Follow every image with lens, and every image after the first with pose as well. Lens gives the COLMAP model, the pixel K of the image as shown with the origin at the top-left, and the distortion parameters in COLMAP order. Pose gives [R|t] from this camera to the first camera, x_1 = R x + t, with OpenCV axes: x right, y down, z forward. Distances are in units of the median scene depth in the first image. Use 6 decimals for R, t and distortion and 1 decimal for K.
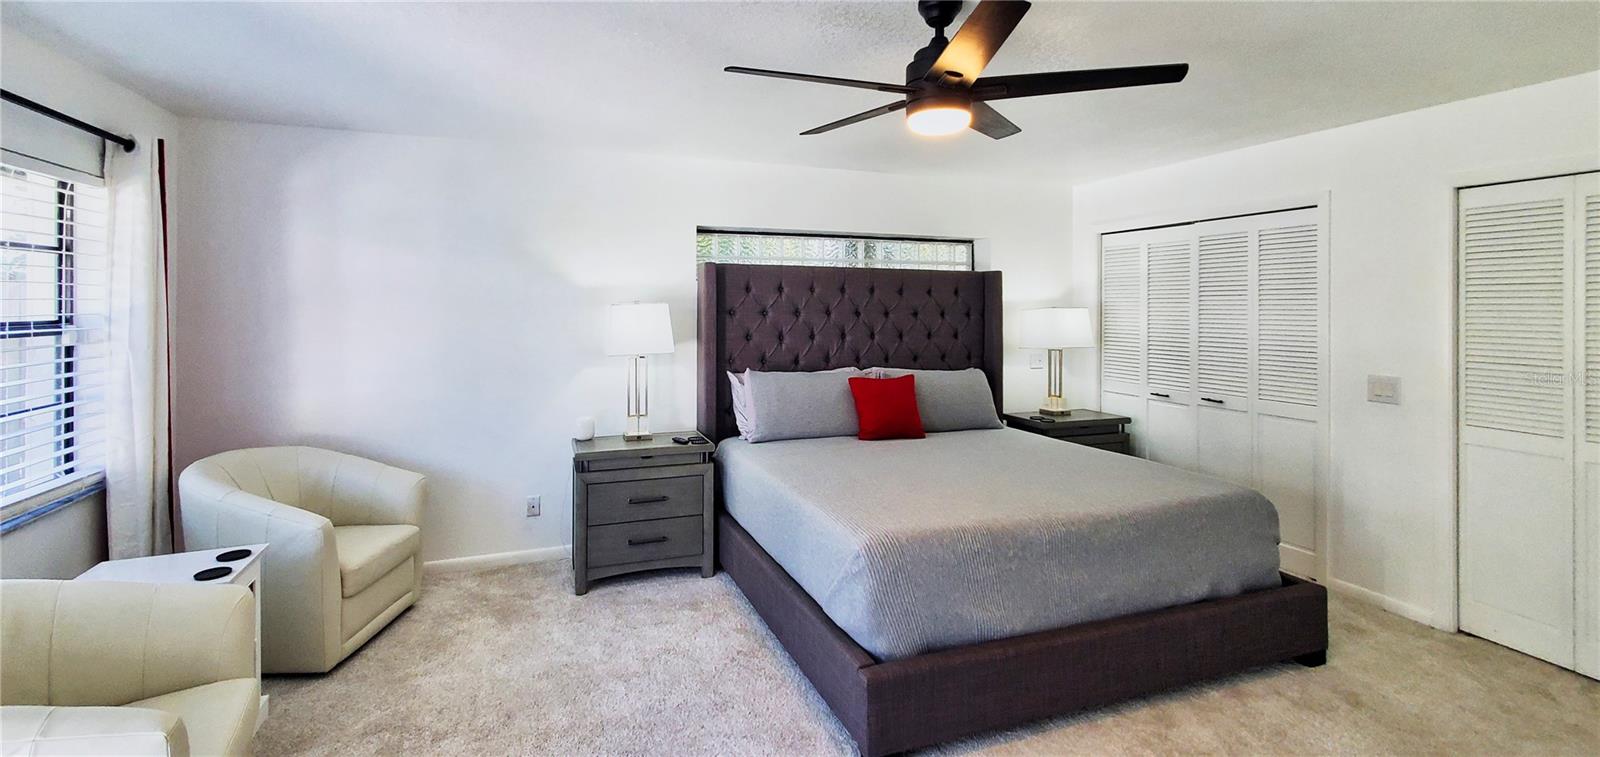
lens RADIAL K [[675.1, 0, 793.7], [0, 675.1, 302.8], [0, 0, 1]] dist [0.000633, -0.000219]
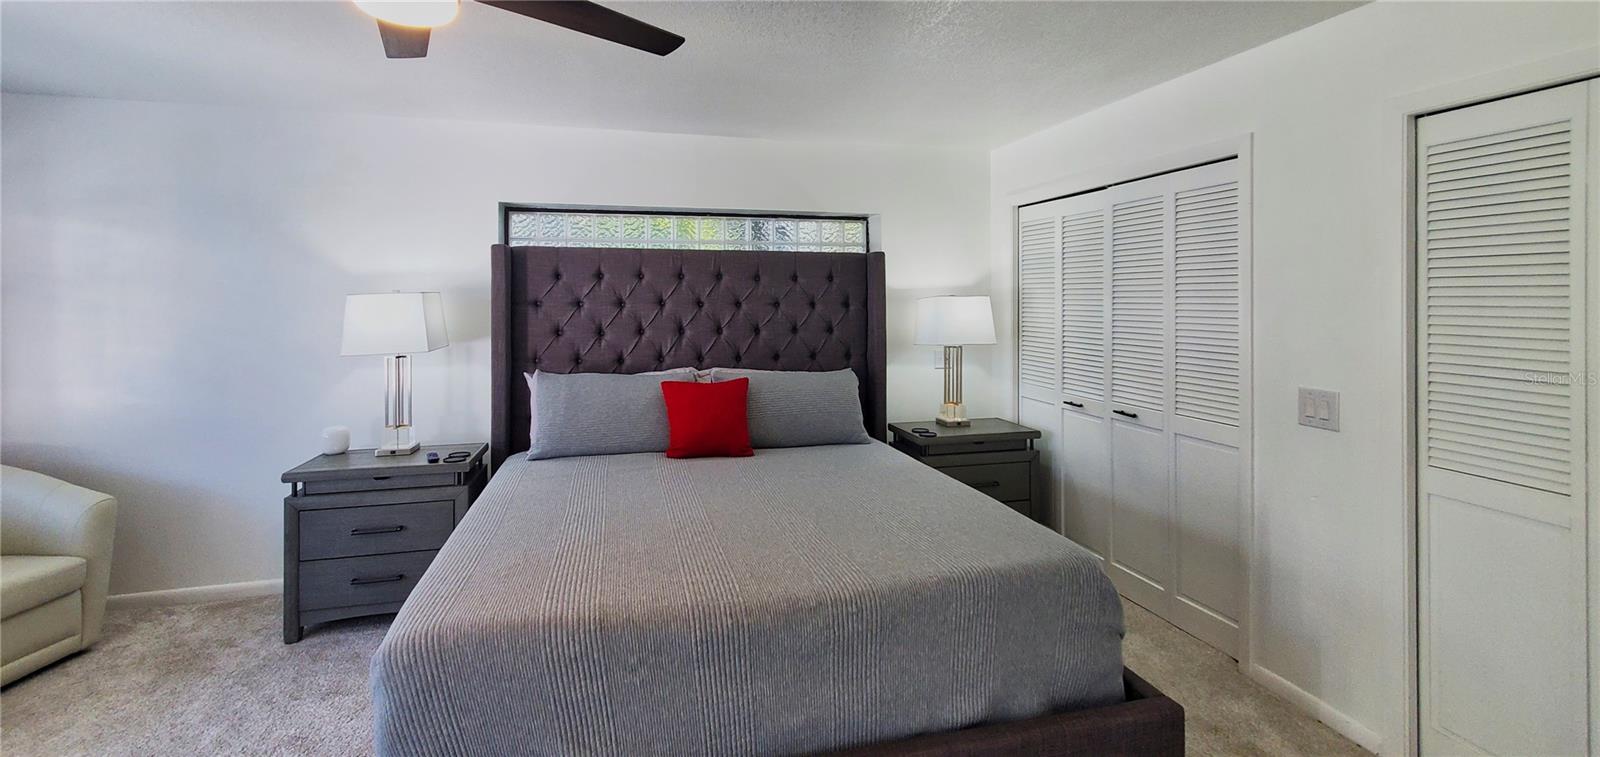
lens RADIAL K [[654.3, 0, 798.3], [0, 654.3, 294.9], [0, 0, 1]] dist [0.000857, 0.000166]
pose [[0.995154, -0.005317, -0.098180, 0.319448], [0.005692, 0.999978, 0.003536, 0.002629], [0.098159, -0.004077, 0.995162, 0.211539]]
